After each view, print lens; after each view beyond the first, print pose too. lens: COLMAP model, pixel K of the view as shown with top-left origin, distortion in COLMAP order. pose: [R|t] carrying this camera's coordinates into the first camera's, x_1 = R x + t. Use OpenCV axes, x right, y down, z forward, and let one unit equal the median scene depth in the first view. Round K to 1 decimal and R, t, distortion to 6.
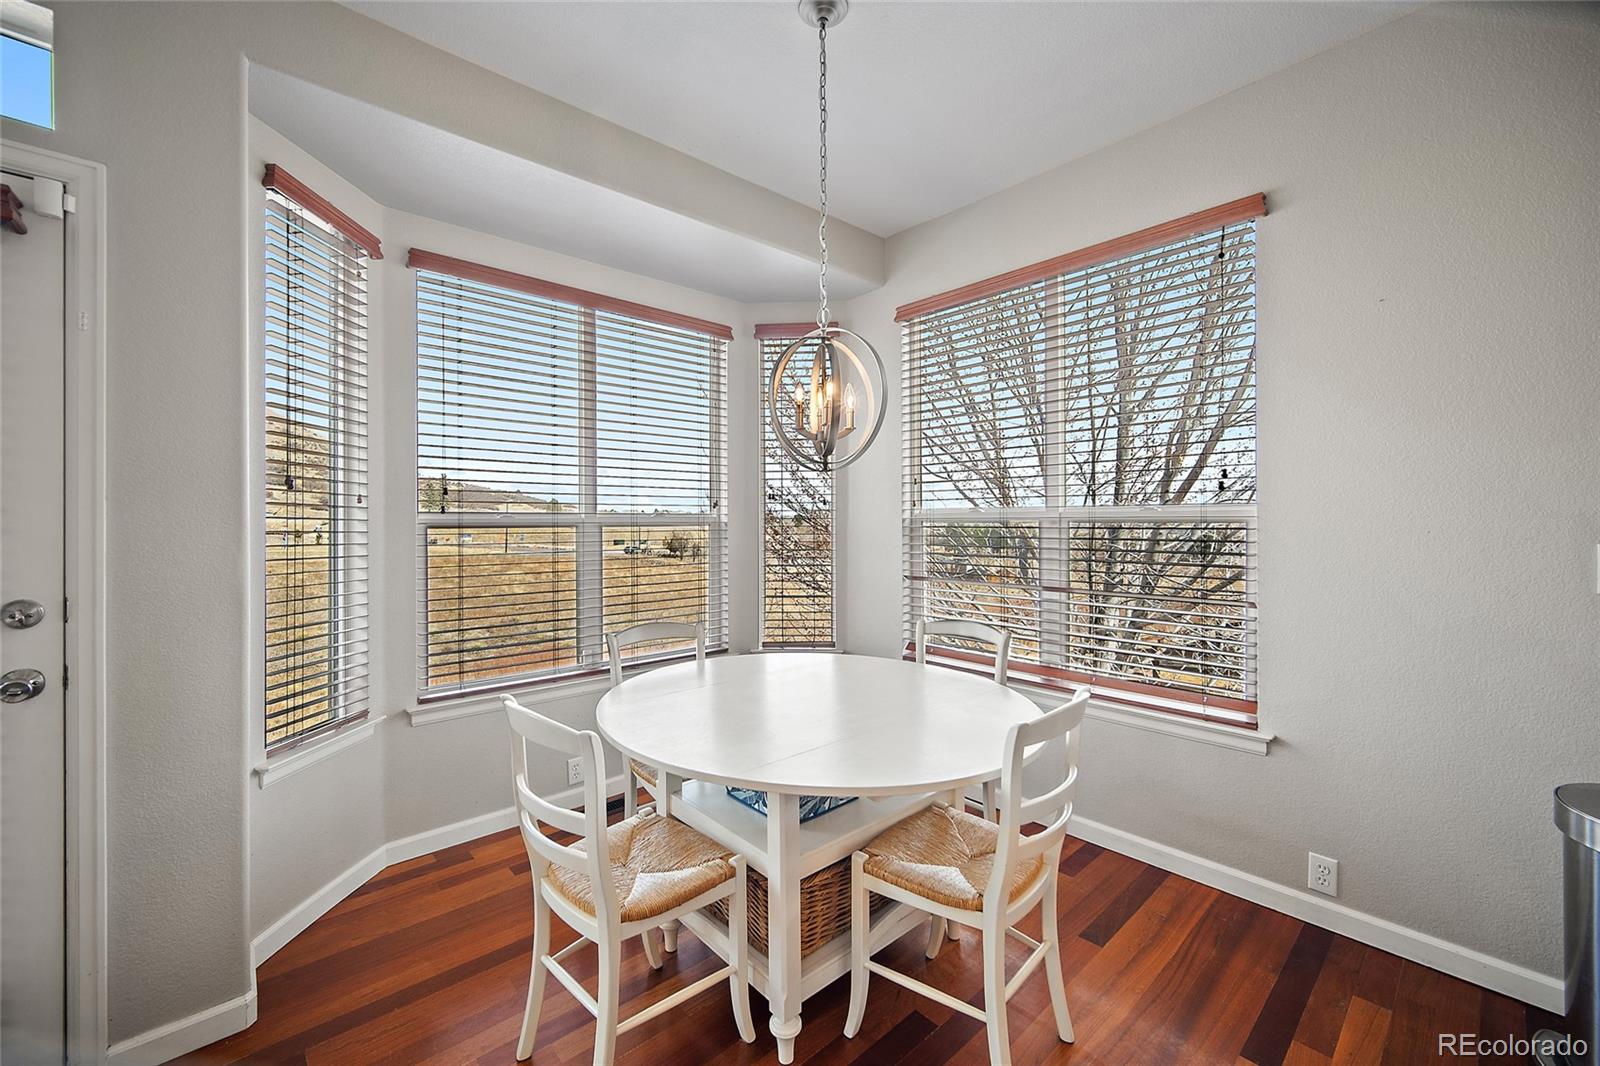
lens RADIAL K [[636.5, 0, 796.2], [0, 636.5, 534.8], [0, 0, 1]] dist [0.000127, -0.000148]
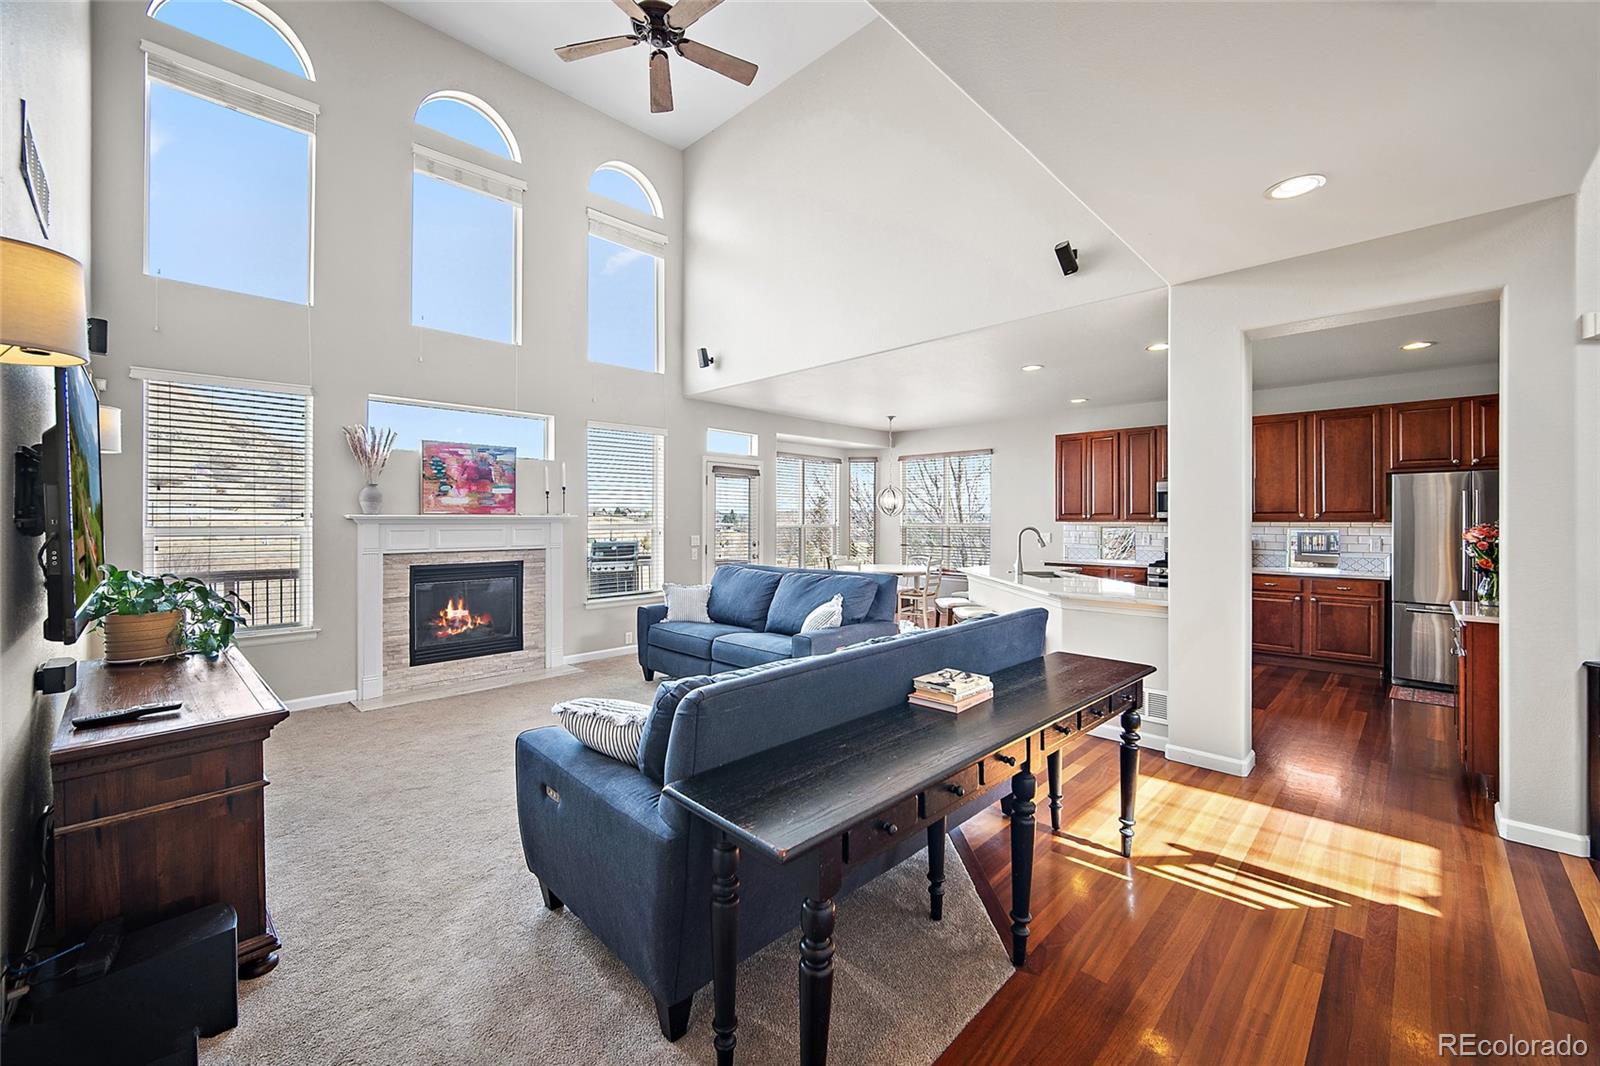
lens RADIAL K [[636.5, 0, 786.2], [0, 636.5, 518.9], [0, 0, 1]] dist [0.000127, -0.000148]
pose [[0.998770, 0.003905, 0.049435, -0.934569], [-0.002802, 0.999746, -0.022359, 0.021960], [-0.049510, 0.022193, 0.998527, -3.549945]]
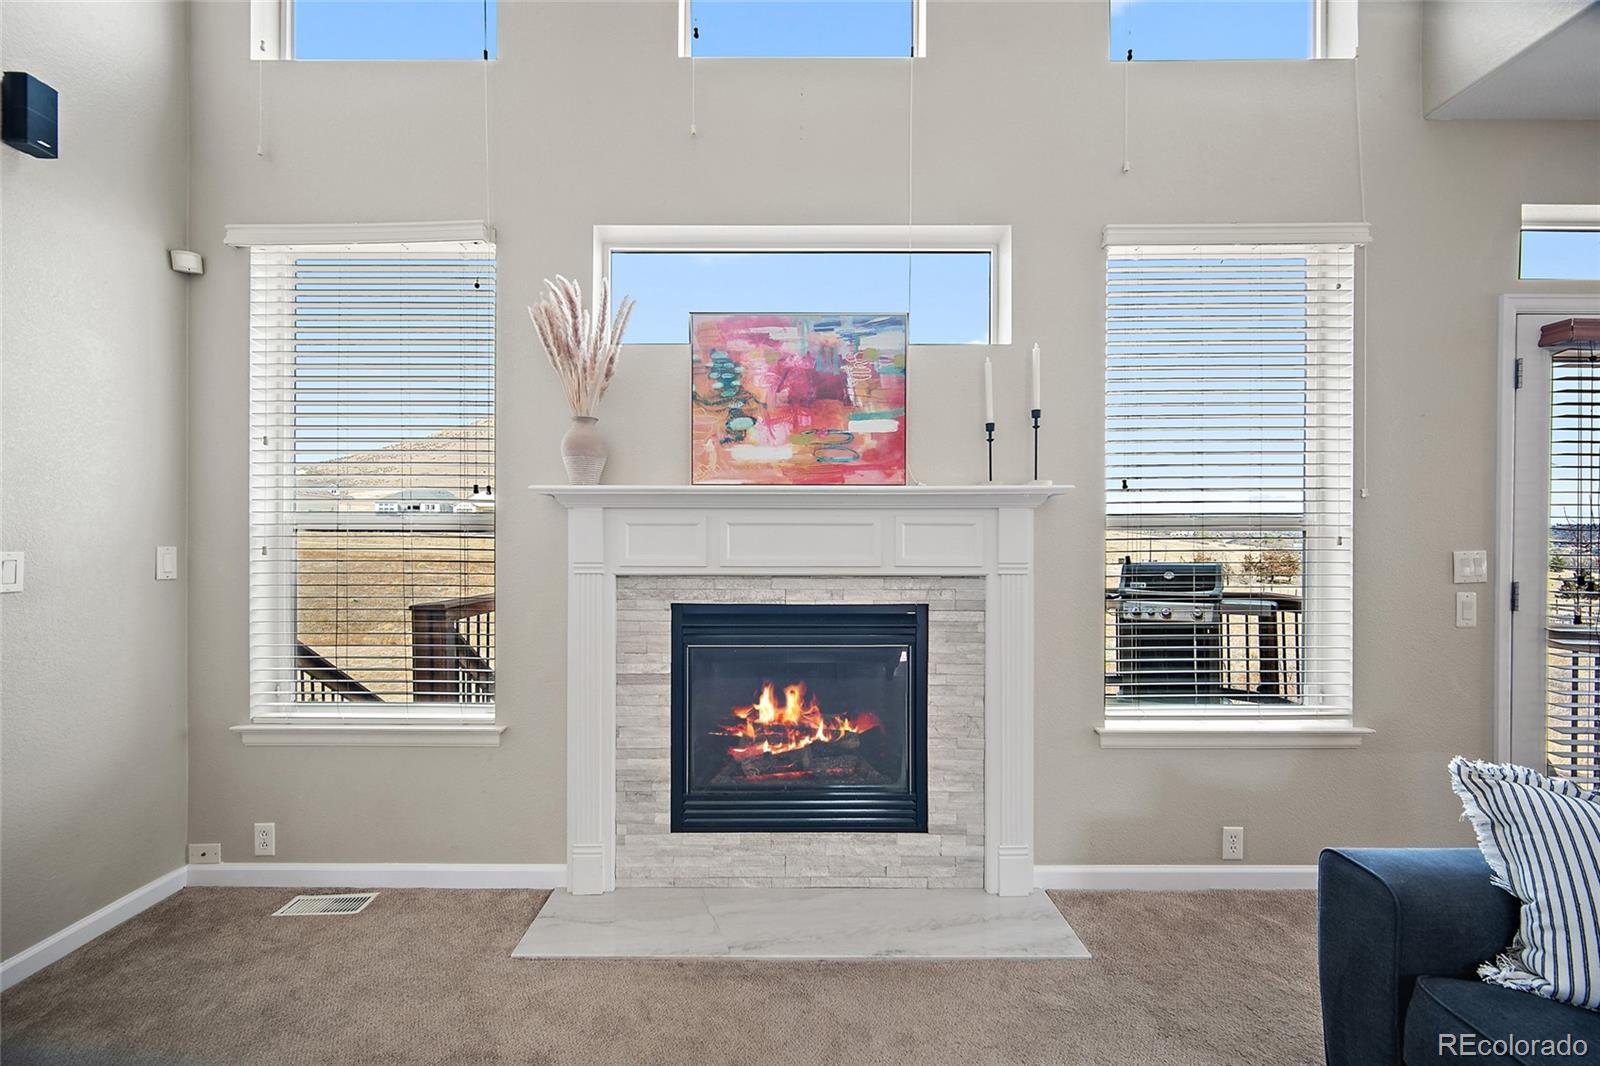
lens RADIAL K [[636.5, 0, 789.4], [0, 636.5, 536.8], [0, 0, 1]] dist [0.000127, -0.000148]
pose [[0.741892, 0.003852, -0.670508, -1.459800], [-0.018912, 0.999706, -0.015183, 0.055647], [0.670253, 0.023945, 0.741747, -1.398050]]
